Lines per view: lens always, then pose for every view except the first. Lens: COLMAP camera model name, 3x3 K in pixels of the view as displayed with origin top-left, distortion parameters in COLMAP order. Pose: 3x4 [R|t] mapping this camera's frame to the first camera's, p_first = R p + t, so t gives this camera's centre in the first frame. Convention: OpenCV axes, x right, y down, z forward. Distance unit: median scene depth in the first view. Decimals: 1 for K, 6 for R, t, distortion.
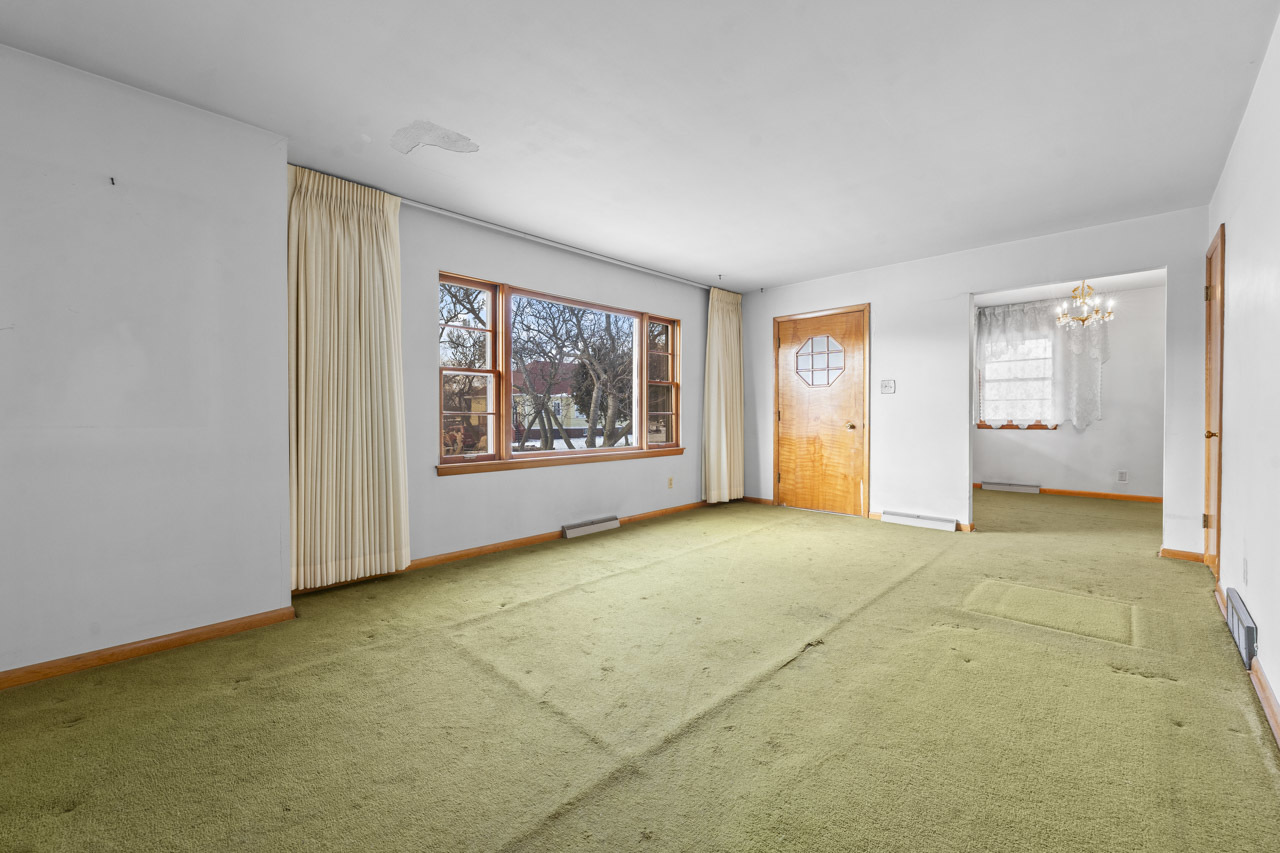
lens RADIAL K [[520.9, 0, 638.7], [0, 520.9, 415.3], [0, 0, 1]] dist [0.001014, 0.000059]
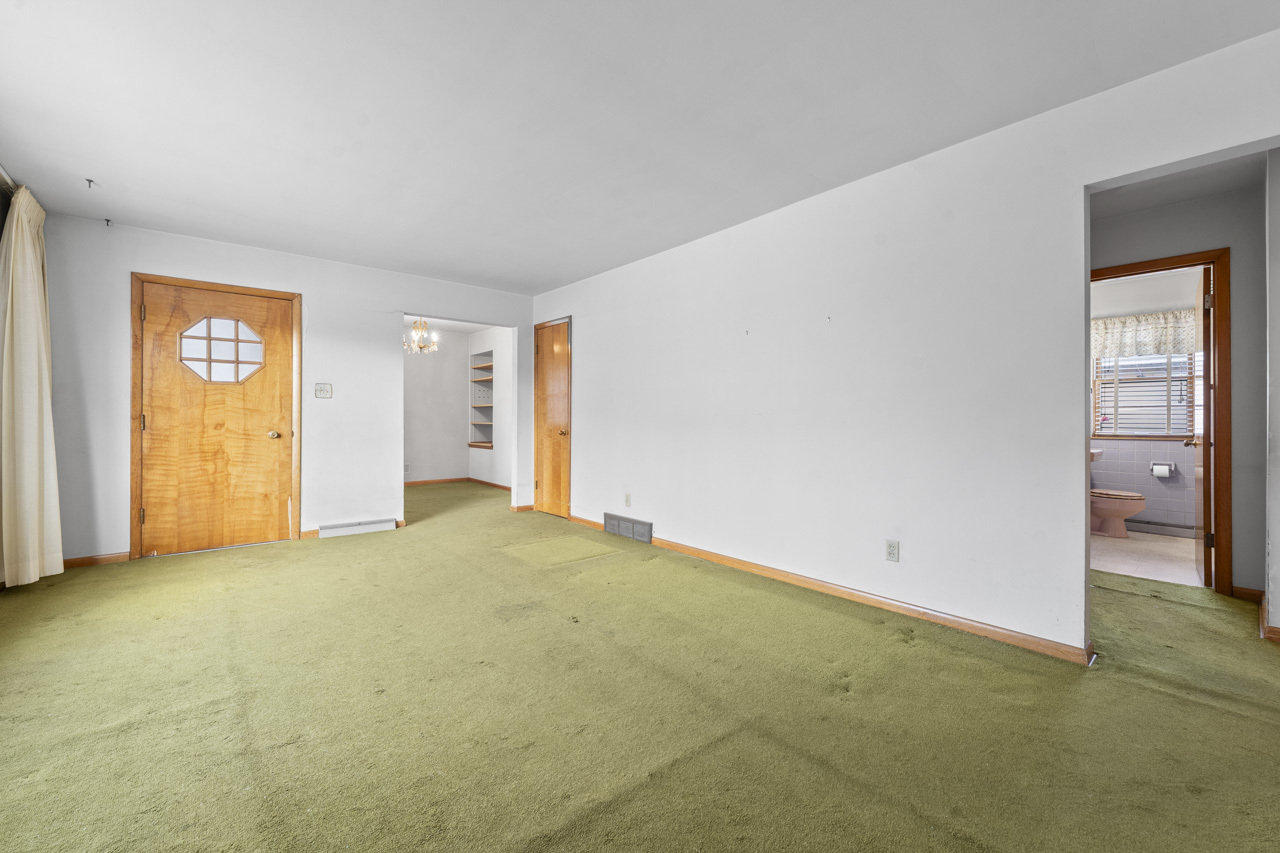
lens RADIAL K [[518.1, 0, 637.1], [0, 518.1, 420.8], [0, 0, 1]] dist [0.000978, -0.000020]
pose [[0.092860, 0.001787, 0.995678, -0.369903], [-0.001263, 0.999998, -0.001676, -0.000869], [-0.995678, -0.001102, 0.092862, 0.353383]]
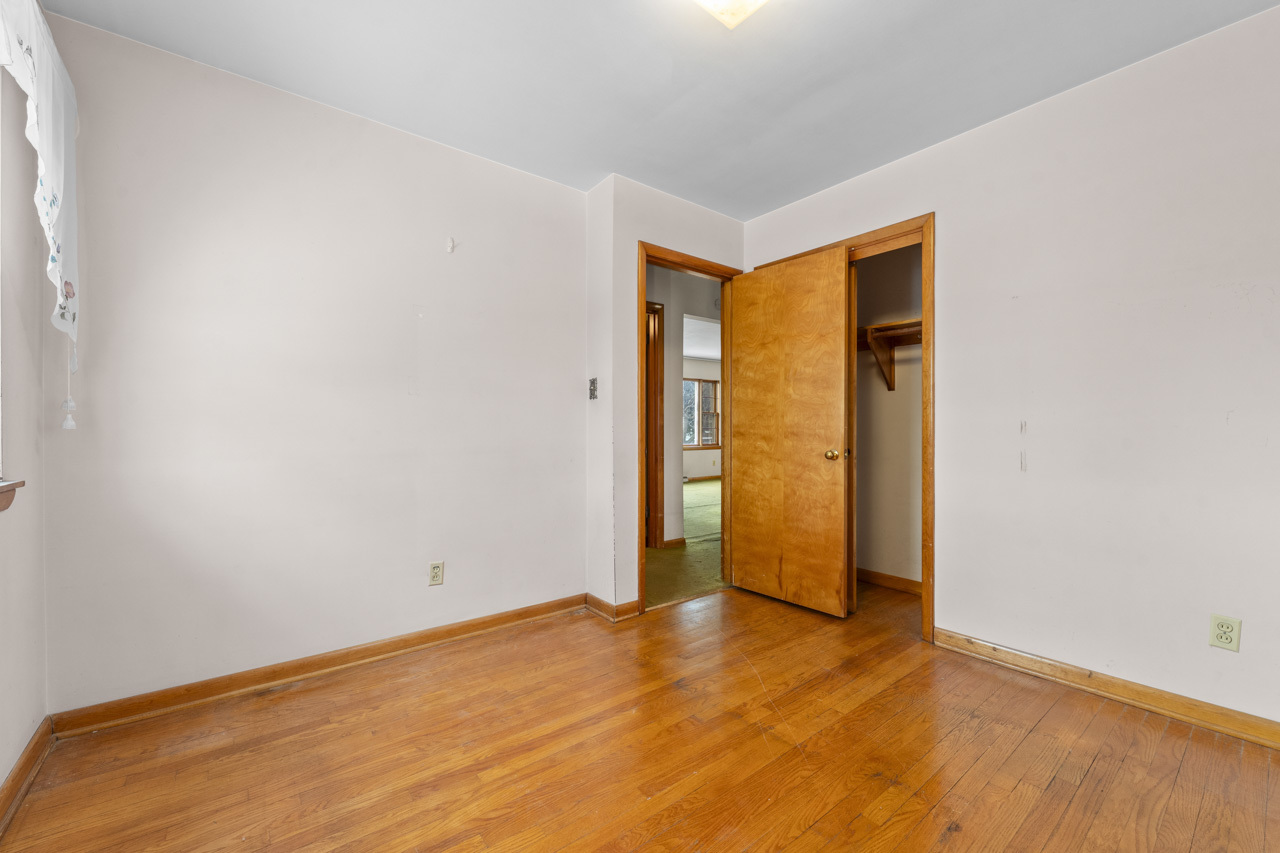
lens RADIAL K [[518.1, 0, 637.1], [0, 518.1, 420.8], [0, 0, 1]] dist [0.000978, -0.000020]
pose [[0.991825, 0.002694, -0.127578, 0.023088], [-0.004750, 0.999864, -0.015809, 0.001088], [0.127518, 0.016286, 0.991702, -1.048264]]
